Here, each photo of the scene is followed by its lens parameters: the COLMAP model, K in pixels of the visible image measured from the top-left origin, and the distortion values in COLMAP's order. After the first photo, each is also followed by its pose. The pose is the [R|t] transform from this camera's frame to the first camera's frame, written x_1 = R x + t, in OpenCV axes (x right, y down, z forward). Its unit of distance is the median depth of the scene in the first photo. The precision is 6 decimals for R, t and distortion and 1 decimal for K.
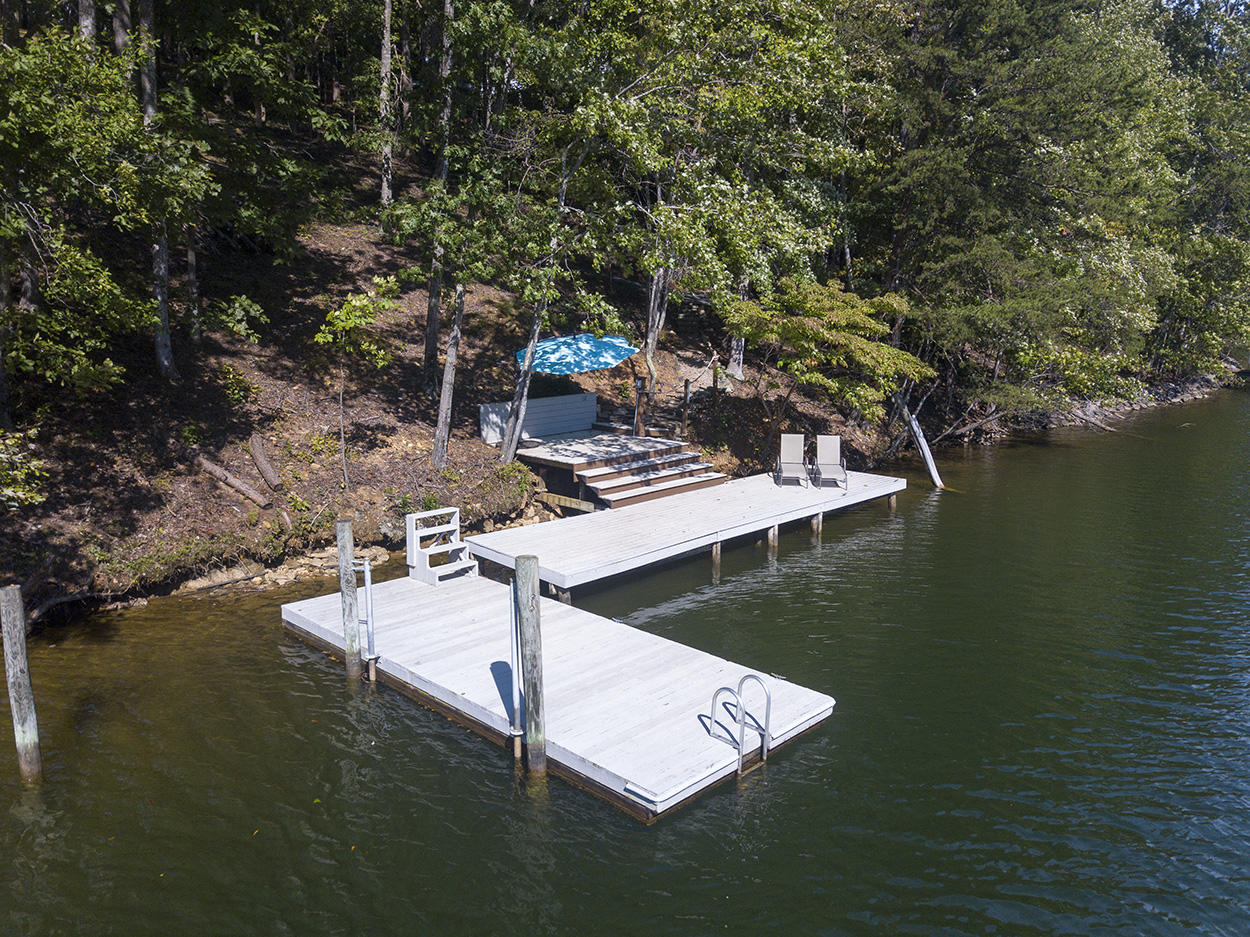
lens RADIAL K [[952.9, 0, 613.9], [0, 952.9, 465.0], [0, 0, 1]] dist [-0.008644, -0.028934]
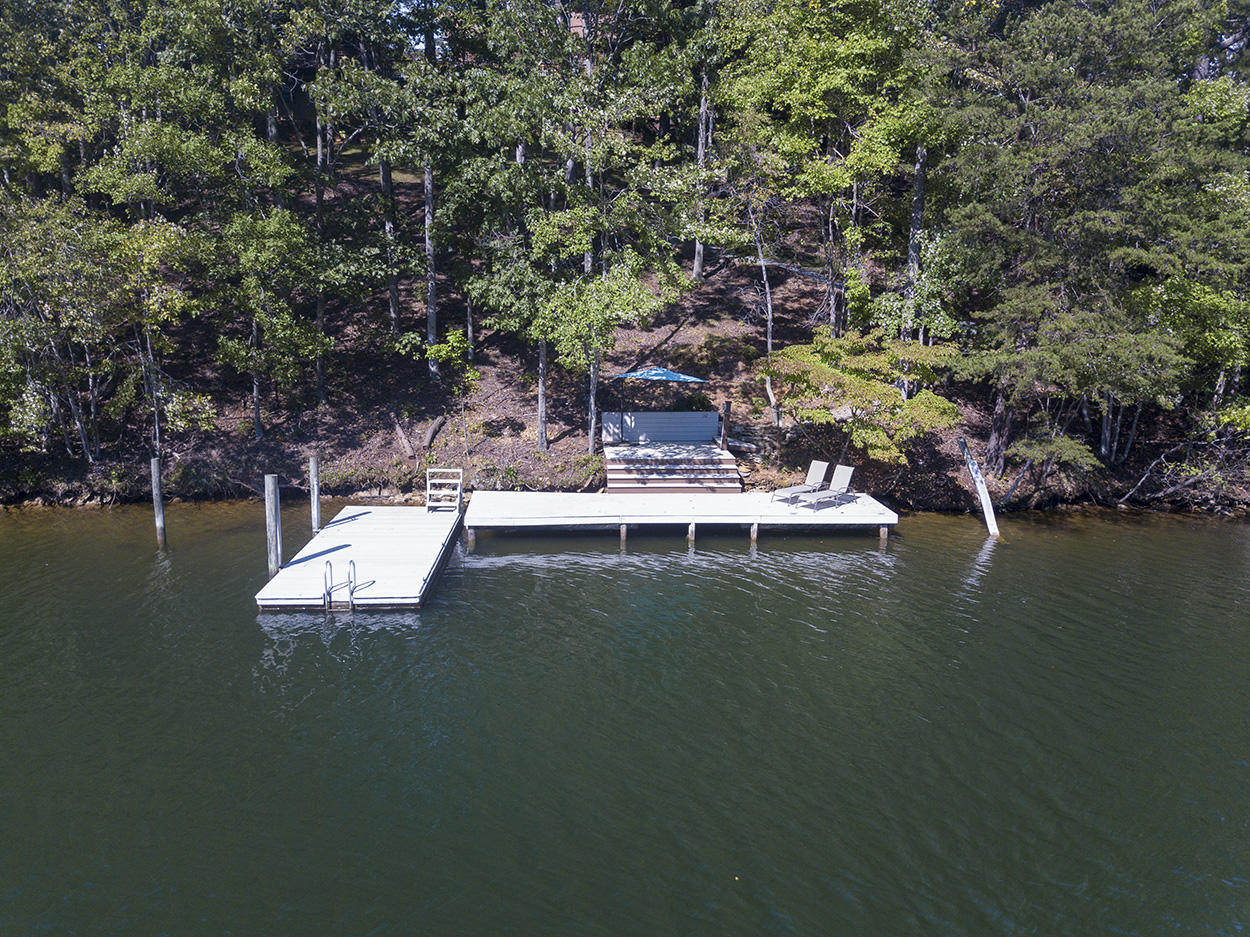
lens RADIAL K [[952.9, 0, 630.3], [0, 952.9, 467.6], [0, 0, 1]] dist [-0.008644, -0.028934]
pose [[0.738183, 0.124669, -0.662981, 0.790524], [-0.127681, 0.990832, 0.044155, -0.047620], [0.662408, 0.052056, 0.747333, -0.007026]]
